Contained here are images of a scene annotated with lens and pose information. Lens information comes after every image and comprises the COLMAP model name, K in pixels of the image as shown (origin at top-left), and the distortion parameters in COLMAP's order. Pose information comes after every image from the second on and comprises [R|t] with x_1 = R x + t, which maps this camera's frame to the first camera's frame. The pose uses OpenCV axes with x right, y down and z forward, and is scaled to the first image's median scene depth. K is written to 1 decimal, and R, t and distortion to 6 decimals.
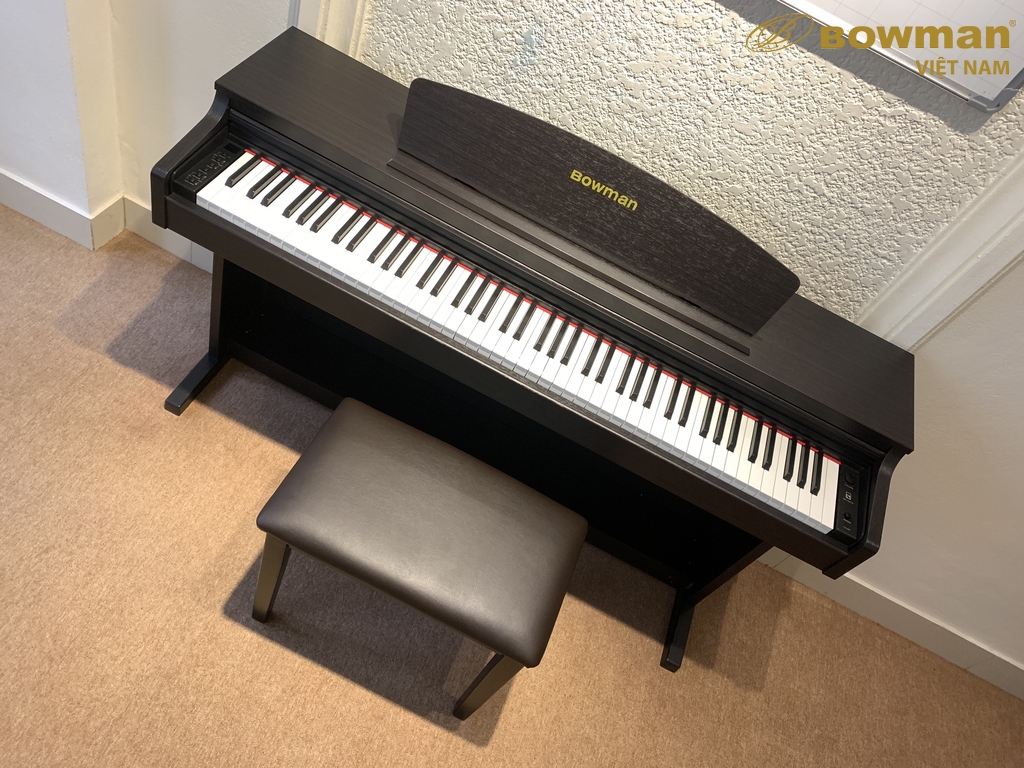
lens RADIAL K [[786.0, 0, 512.0], [0, 786.0, 384.0], [0, 0, 1]] dist [0.009743, 0.003105]
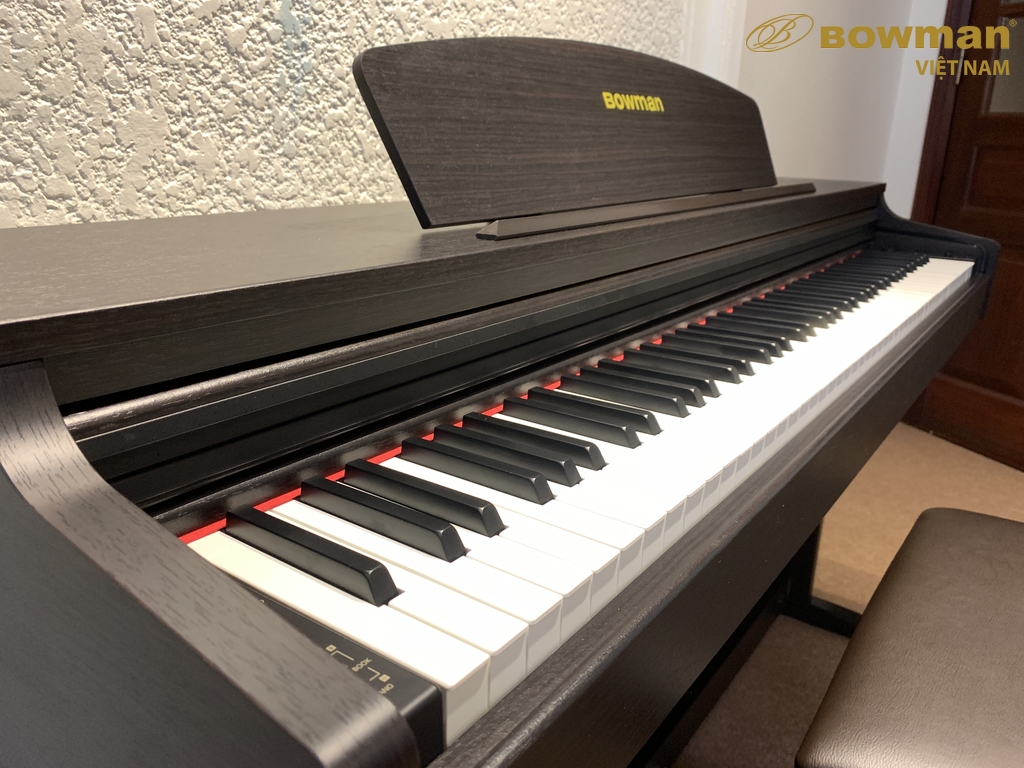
lens RADIAL K [[798.9, 0, 512.0], [0, 798.9, 384.0], [0, 0, 1]] dist [-0.034117, 0.071229]
pose [[0.253308, -0.571442, 0.780570, -0.456464], [0.801844, 0.575422, 0.161045, -0.271358], [-0.541185, 0.585101, 0.603966, 0.745705]]
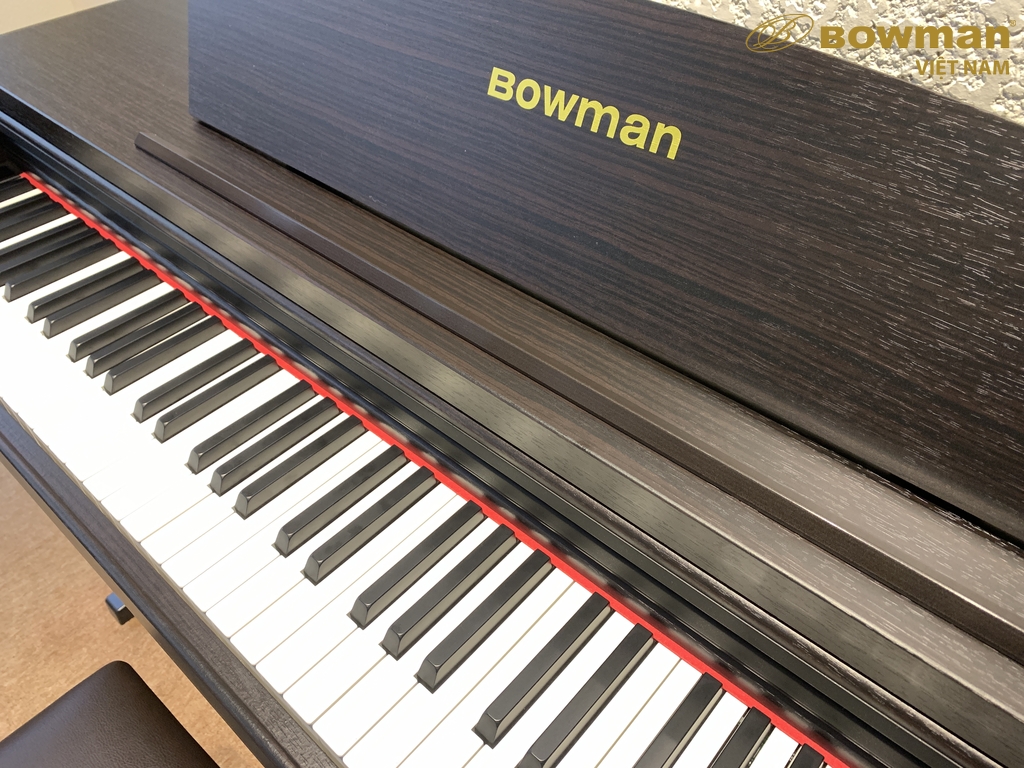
lens RADIAL K [[798.9, 0, 512.0], [0, 798.9, 384.0], [0, 0, 1]] dist [-0.034117, 0.071229]
pose [[0.883732, -0.011720, -0.467846, 0.218938], [-0.088068, 0.977661, -0.190846, -0.074564], [0.459632, 0.209859, 0.862959, 0.683148]]
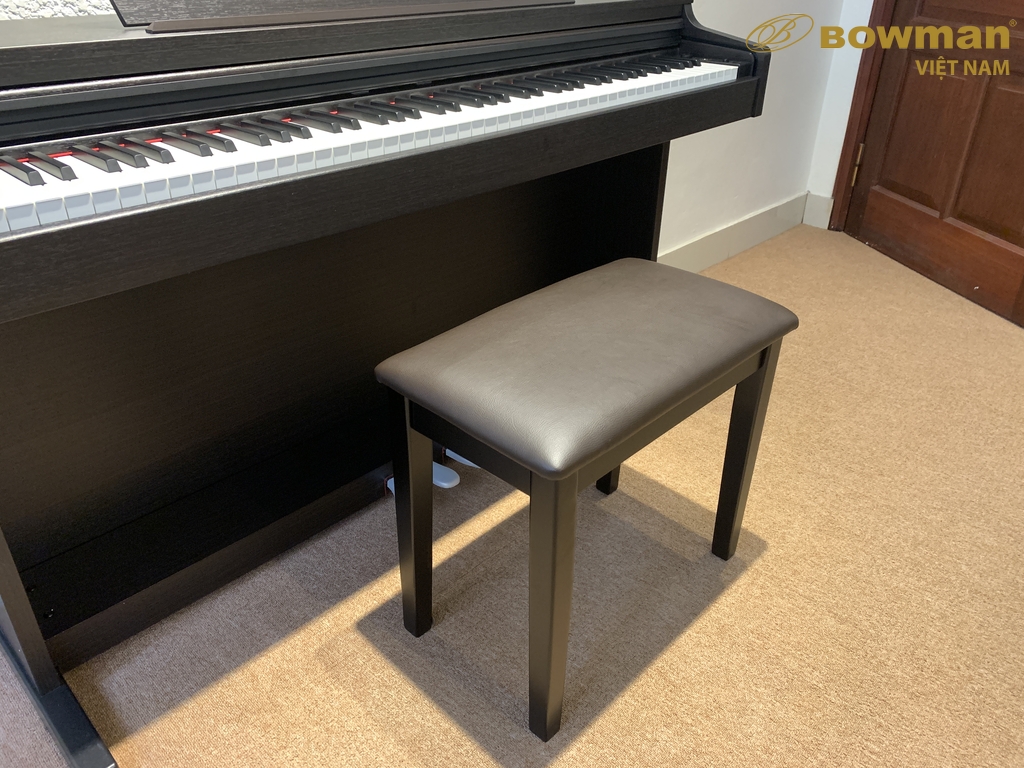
lens RADIAL K [[785.4, 0, 510.8], [0, 785.4, 373.2], [0, 0, 1]] dist [0.010393, -0.005646]
pose [[0.377240, -0.697986, 0.608692, -0.576825], [0.798975, 0.577648, 0.167219, 0.001826], [-0.468326, 0.423248, 0.775585, 0.454969]]
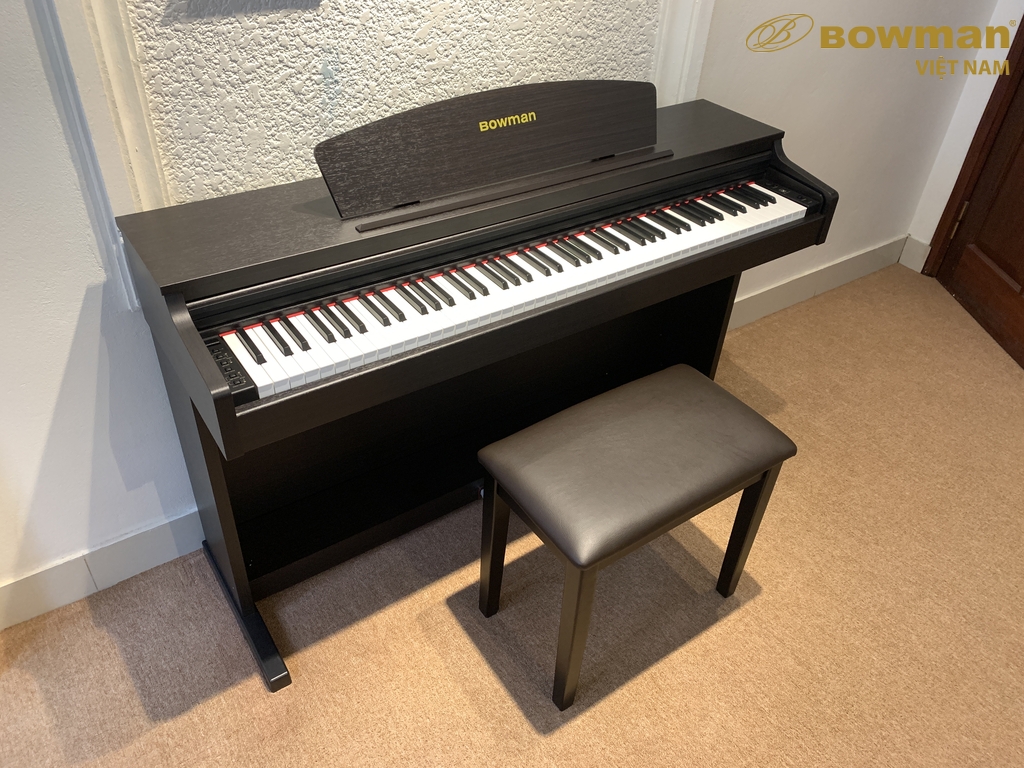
lens RADIAL K [[783.7, 0, 512.5], [0, 783.7, 375.1], [0, 0, 1]] dist [0.011658, -0.001013]
pose [[0.547890, -0.702915, 0.453572, -0.560526], [0.735495, 0.663084, 0.139164, -0.148096], [-0.398577, 0.257354, 0.880287, 0.130941]]
